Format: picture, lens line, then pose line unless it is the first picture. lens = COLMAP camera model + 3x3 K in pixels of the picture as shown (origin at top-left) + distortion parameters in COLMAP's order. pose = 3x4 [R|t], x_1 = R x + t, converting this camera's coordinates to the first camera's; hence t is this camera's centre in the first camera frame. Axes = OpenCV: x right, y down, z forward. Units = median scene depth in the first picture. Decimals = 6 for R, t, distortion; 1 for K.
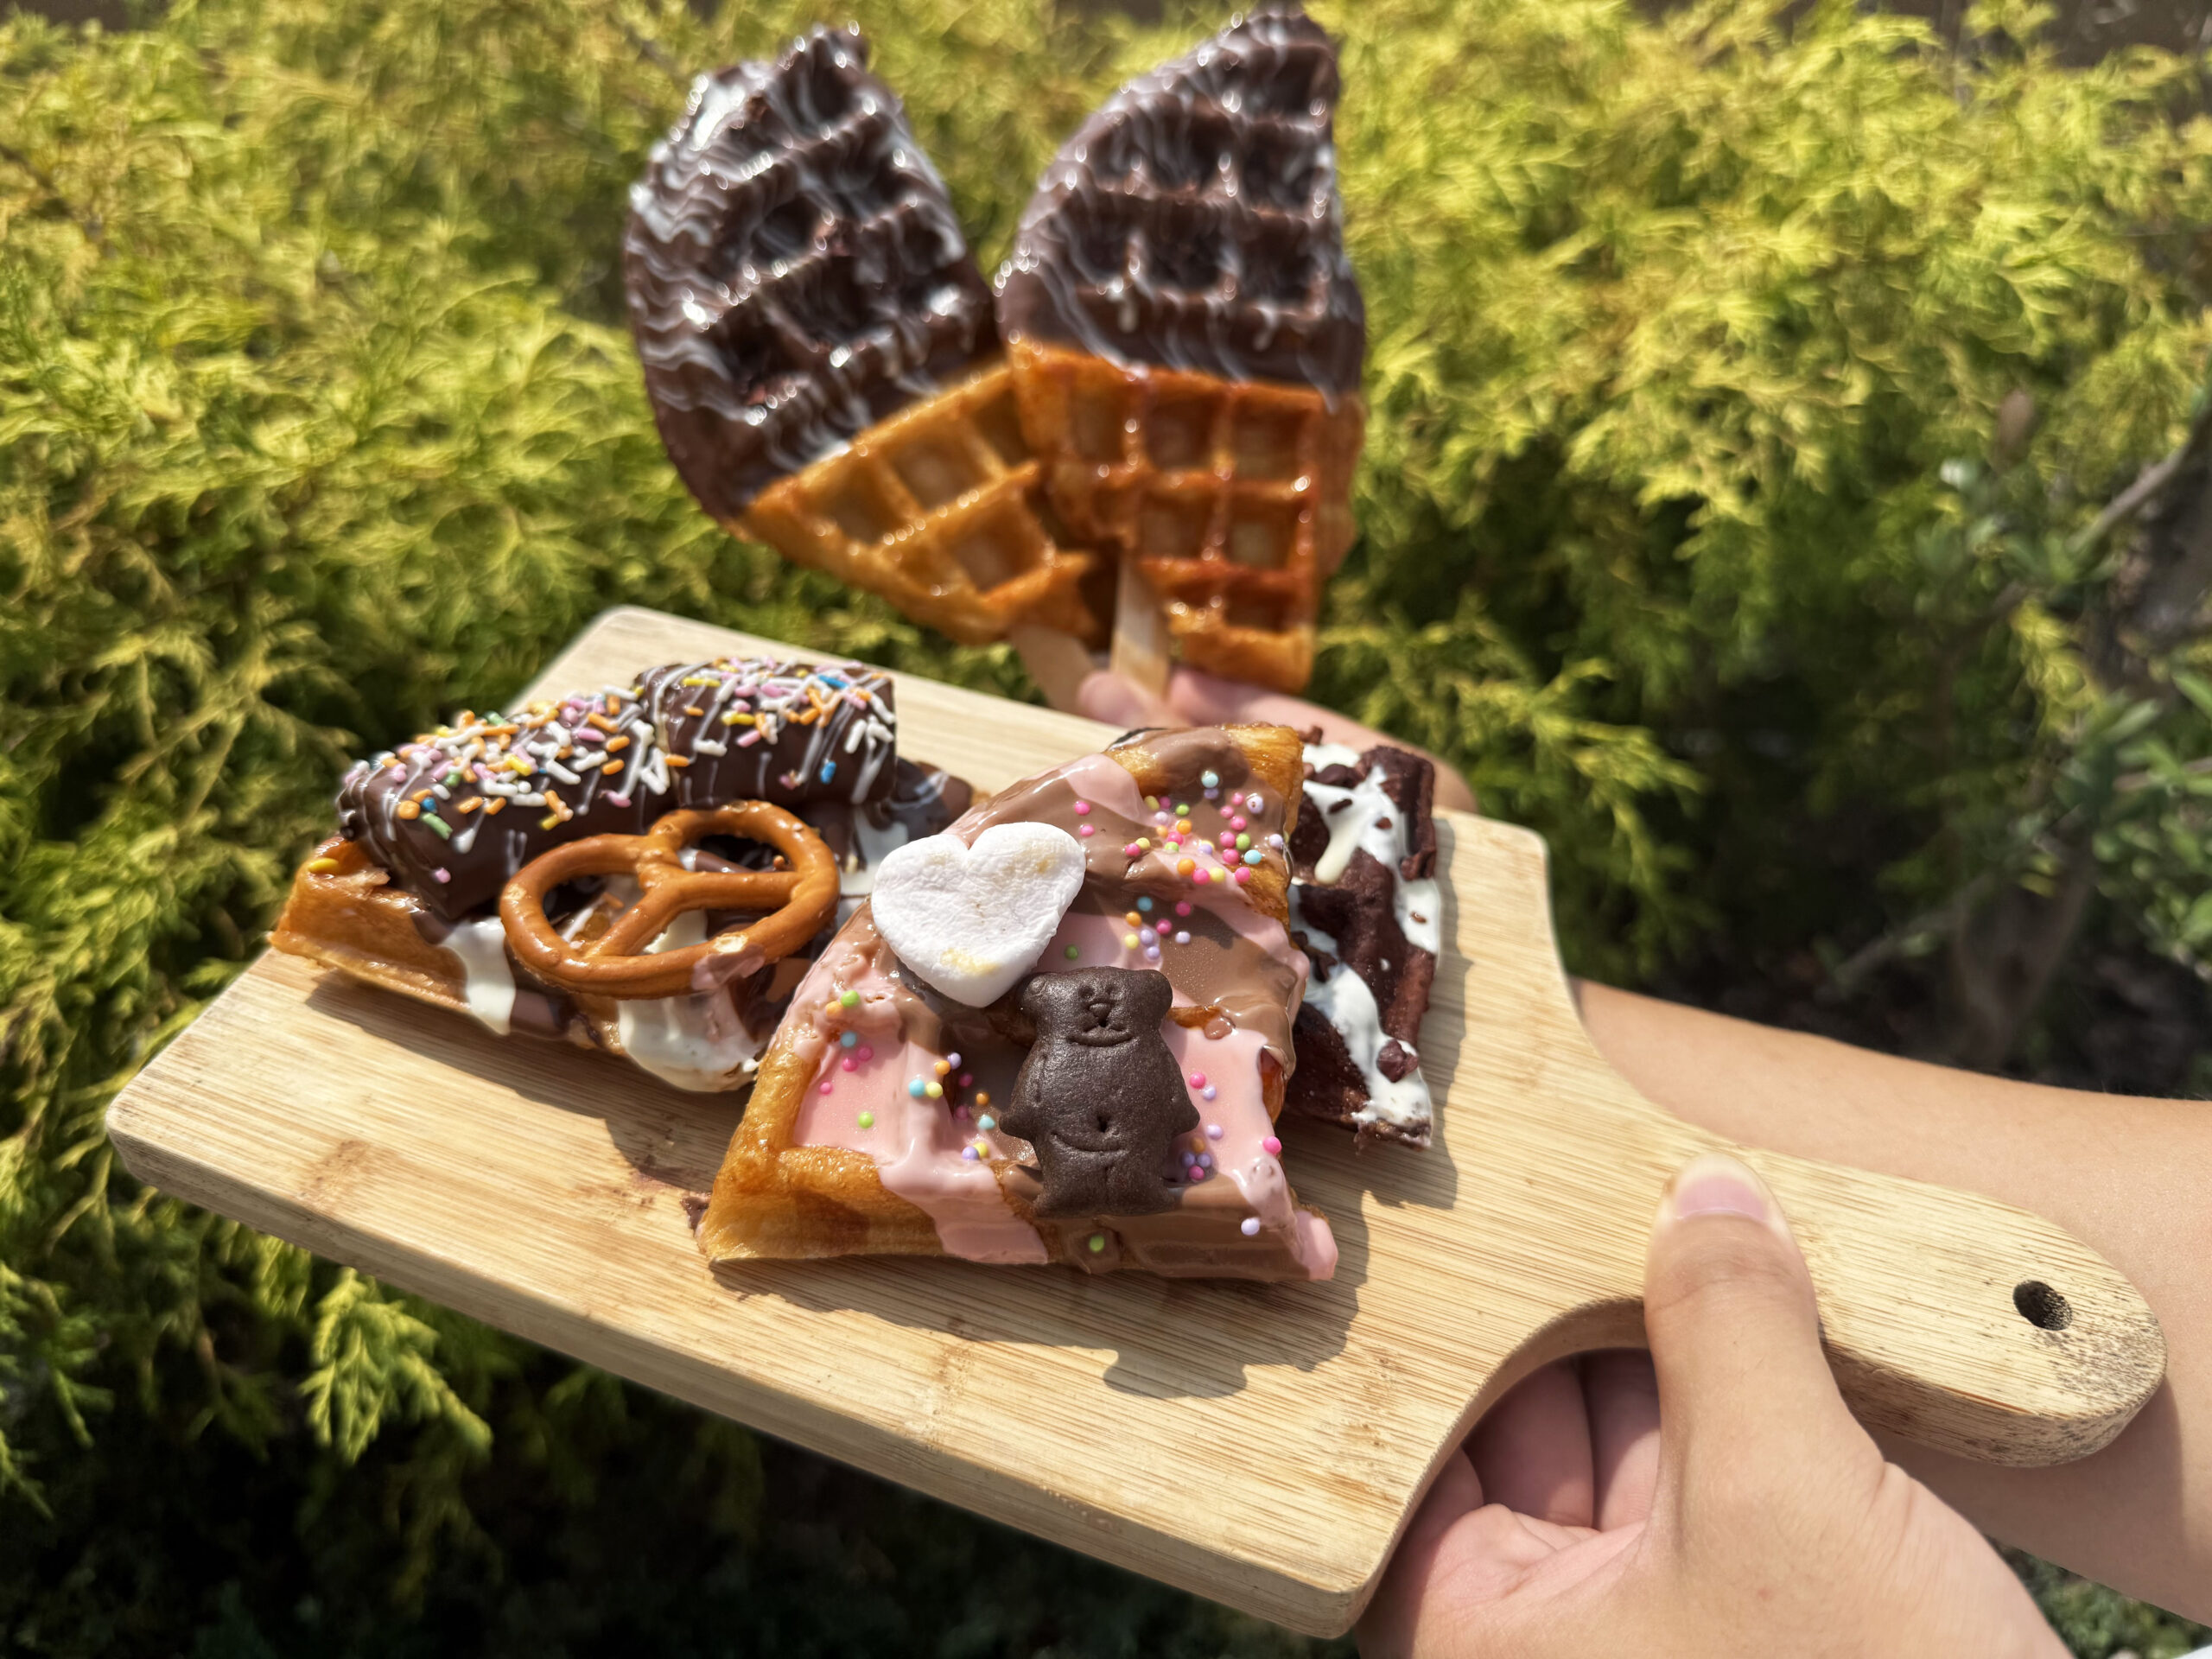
lens RADIAL K [[1528.6, 0, 1108.6], [0, 1528.6, 816.7], [0, 0, 1]] dist [0.010814, -0.021387]
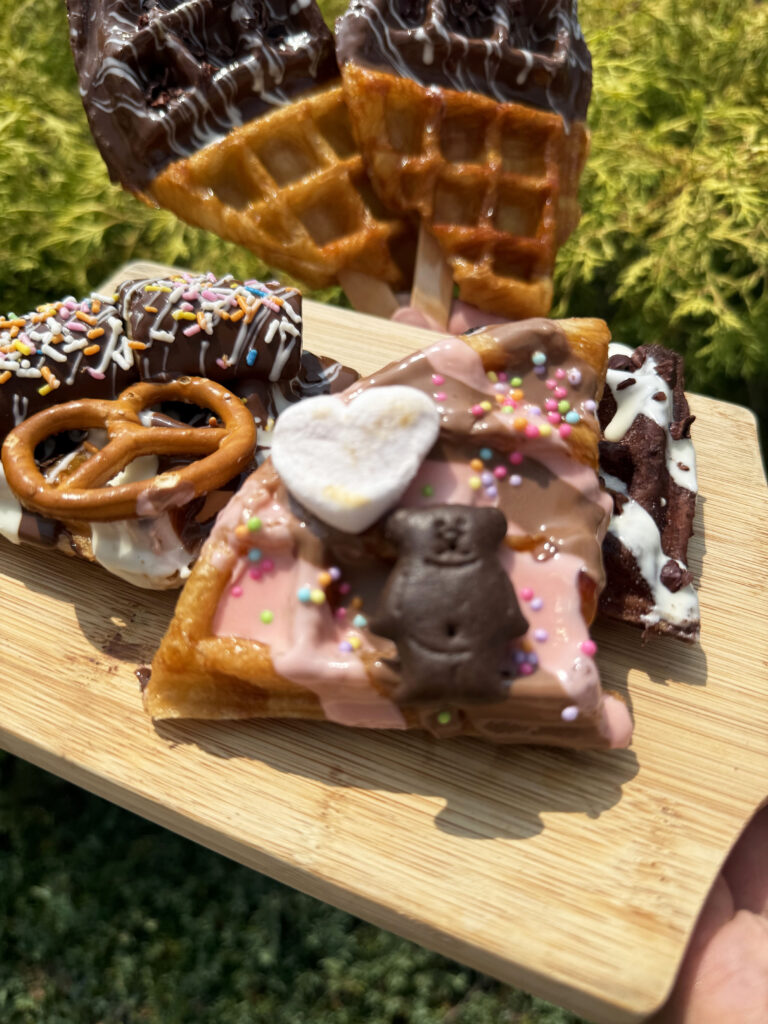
lens RADIAL K [[707.6, 0, 381.0], [0, 707.6, 530.0], [0, 0, 1]] dist [0.010814, -0.021387]
pose [[0.996603, 0.017369, -0.080503, -0.014658], [-0.004932, 0.988339, 0.152187, 0.031484], [0.082208, -0.151273, 0.985068, 0.407641]]
